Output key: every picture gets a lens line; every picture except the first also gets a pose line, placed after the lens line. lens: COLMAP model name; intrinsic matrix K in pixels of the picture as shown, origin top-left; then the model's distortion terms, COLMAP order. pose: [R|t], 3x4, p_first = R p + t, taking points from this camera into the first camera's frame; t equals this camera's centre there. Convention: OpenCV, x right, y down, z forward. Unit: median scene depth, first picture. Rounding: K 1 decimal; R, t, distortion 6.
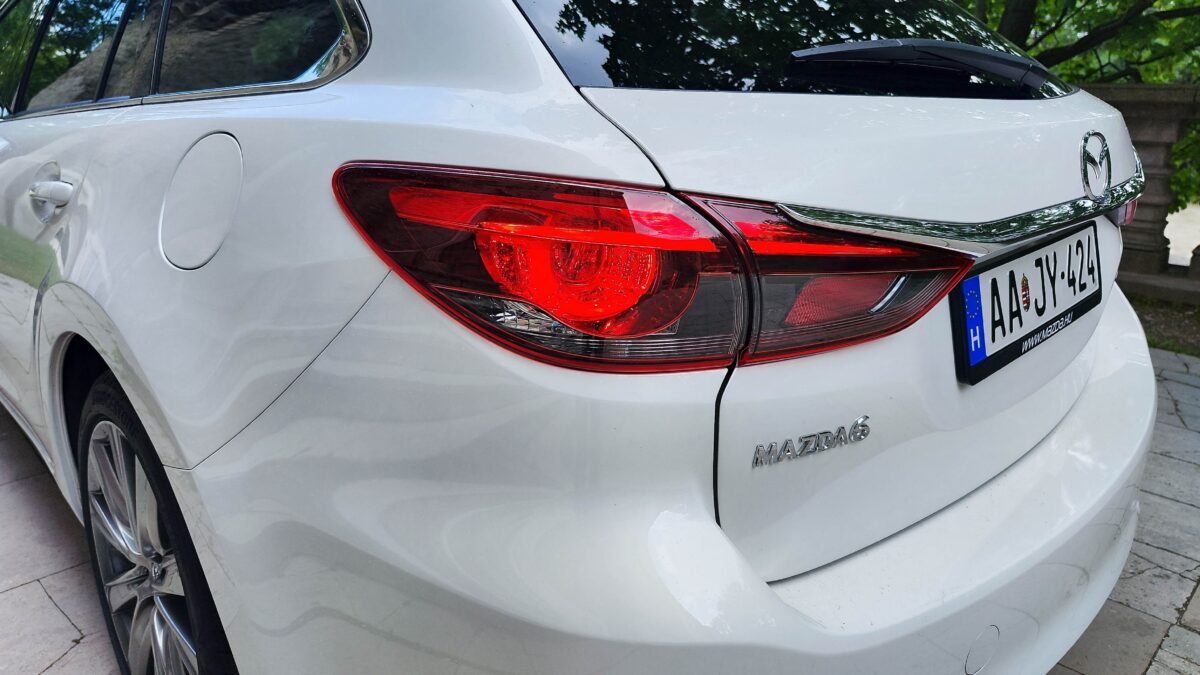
lens RADIAL K [[845.7, 0, 610.3], [0, 845.7, 260.7], [0, 0, 1]] dist [0.022027, 0.001321]
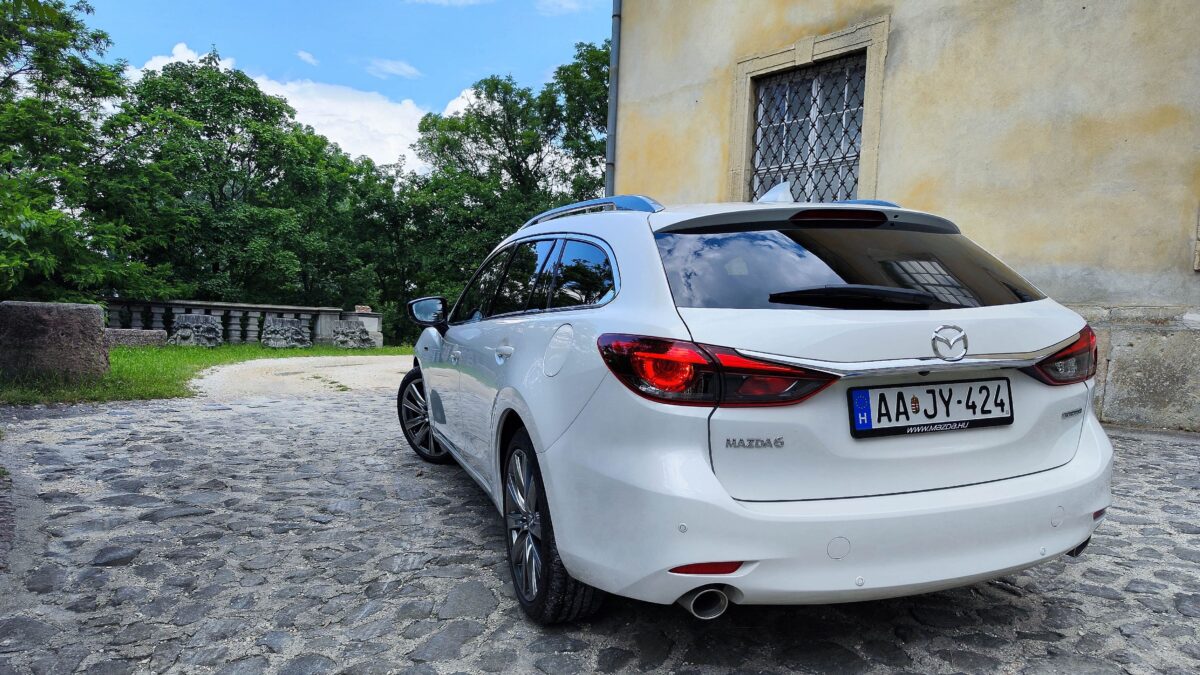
lens RADIAL K [[845.7, 0, 596.6], [0, 845.7, 342.6], [0, 0, 1]] dist [0.022027, 0.001321]
pose [[0.897053, 0.023683, -0.441289, 0.742141], [-0.082094, 0.990113, -0.113744, 0.194660], [0.434232, 0.138261, 0.890127, -1.215216]]
